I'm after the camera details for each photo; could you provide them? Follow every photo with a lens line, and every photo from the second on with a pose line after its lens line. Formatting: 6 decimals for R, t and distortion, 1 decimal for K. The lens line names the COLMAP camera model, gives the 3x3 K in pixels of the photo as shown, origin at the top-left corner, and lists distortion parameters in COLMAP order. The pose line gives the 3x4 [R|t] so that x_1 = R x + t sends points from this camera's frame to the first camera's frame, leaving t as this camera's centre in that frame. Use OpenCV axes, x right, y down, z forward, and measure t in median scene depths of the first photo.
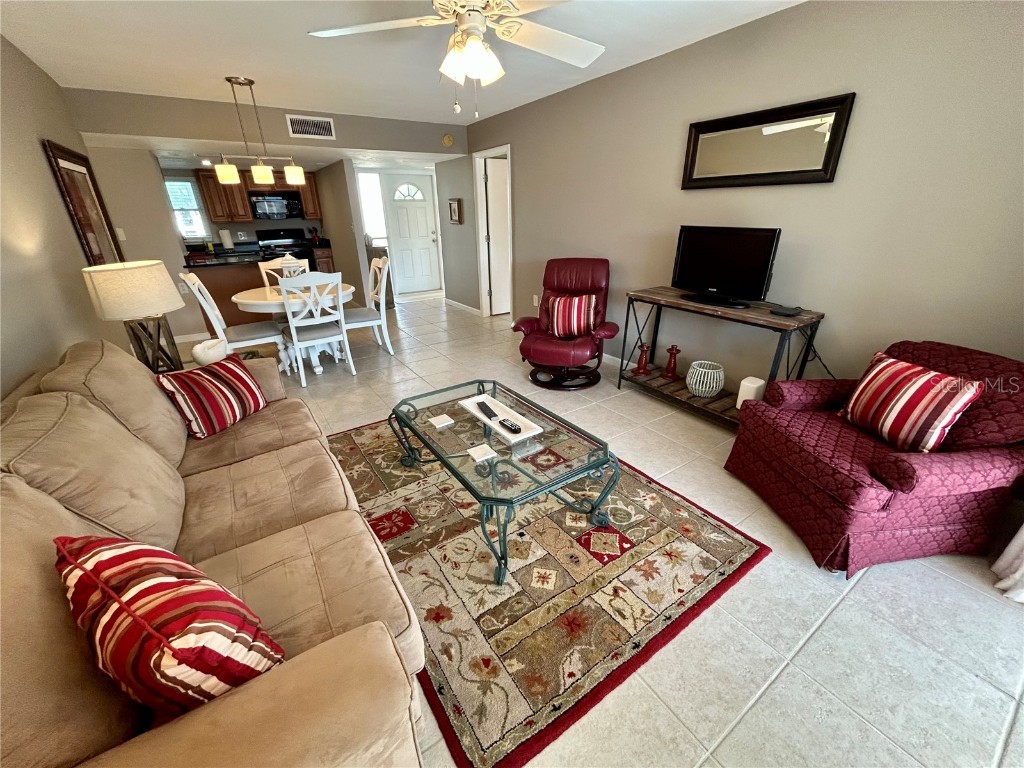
lens RADIAL K [[413.2, 0, 511.9], [0, 413.2, 382.0], [0, 0, 1]] dist [-0.002816, 0.000902]
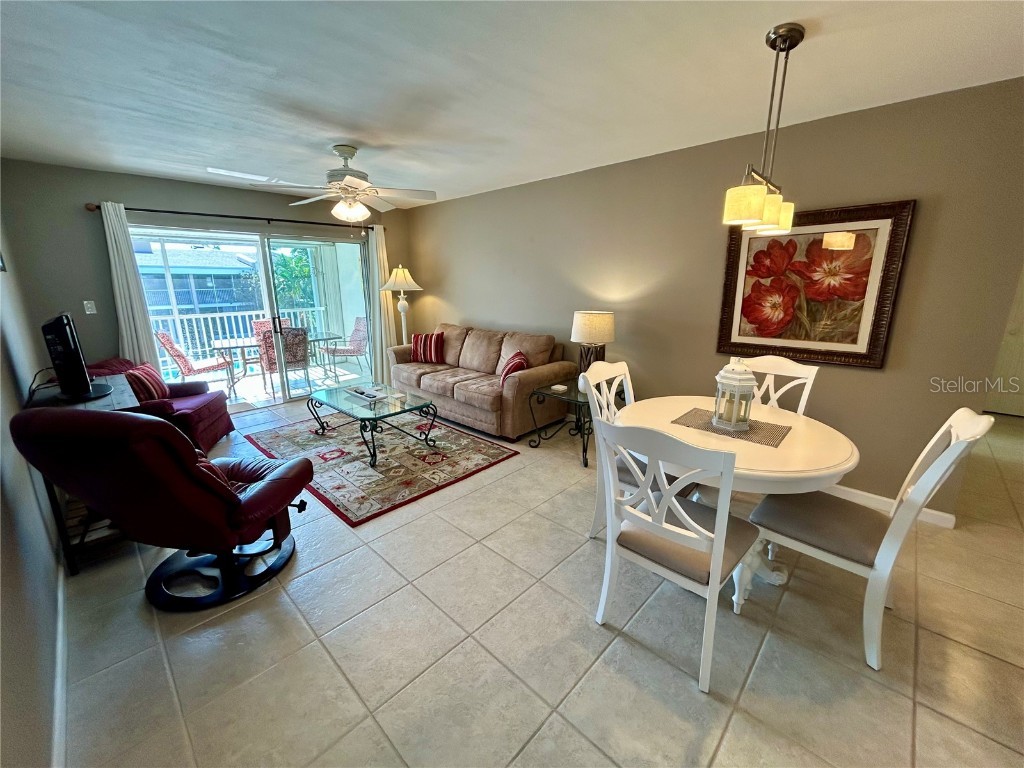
lens RADIAL K [[413.2, 0, 511.9], [0, 413.2, 382.0], [0, 0, 1]] dist [-0.002816, 0.000902]
pose [[-0.977195, 0.075280, -0.198550, -0.276442], [-0.057667, 0.805821, 0.589344, -0.952622], [0.204362, 0.587354, -0.783103, 2.259057]]
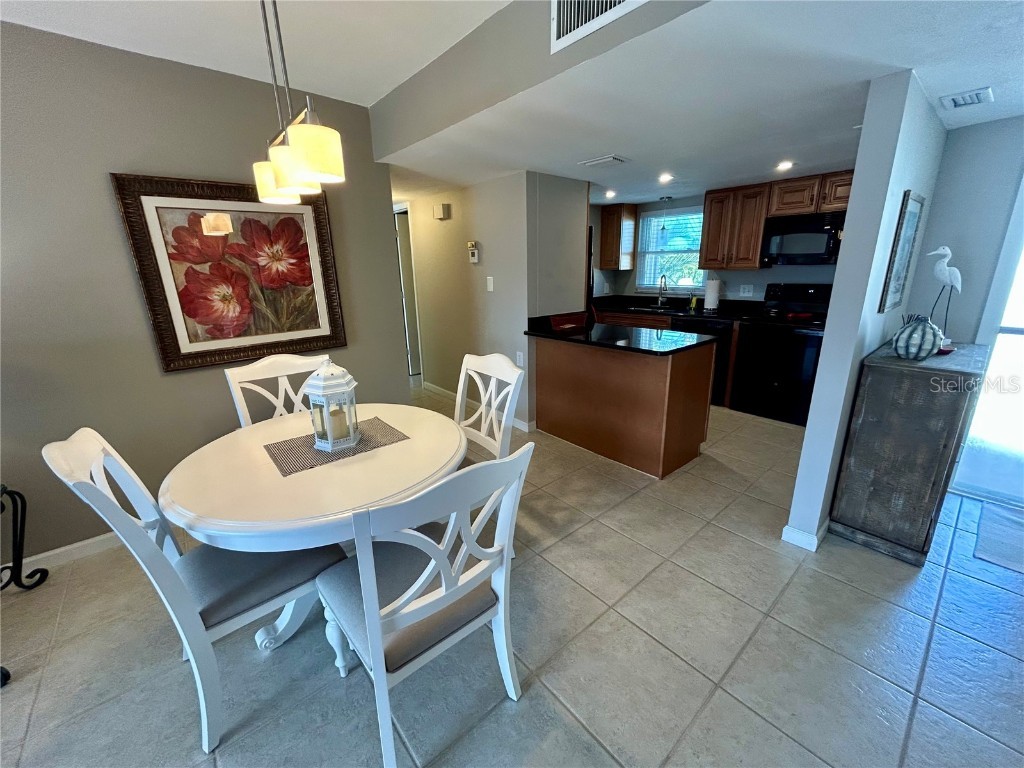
lens RADIAL K [[413.2, 0, 511.9], [0, 413.2, 382.0], [0, 0, 1]] dist [-0.002816, 0.000902]
pose [[0.114998, 0.289267, -0.950316, -0.219411], [-0.363248, 0.902653, 0.230802, -0.751281], [0.924568, 0.318658, 0.208879, 1.810935]]
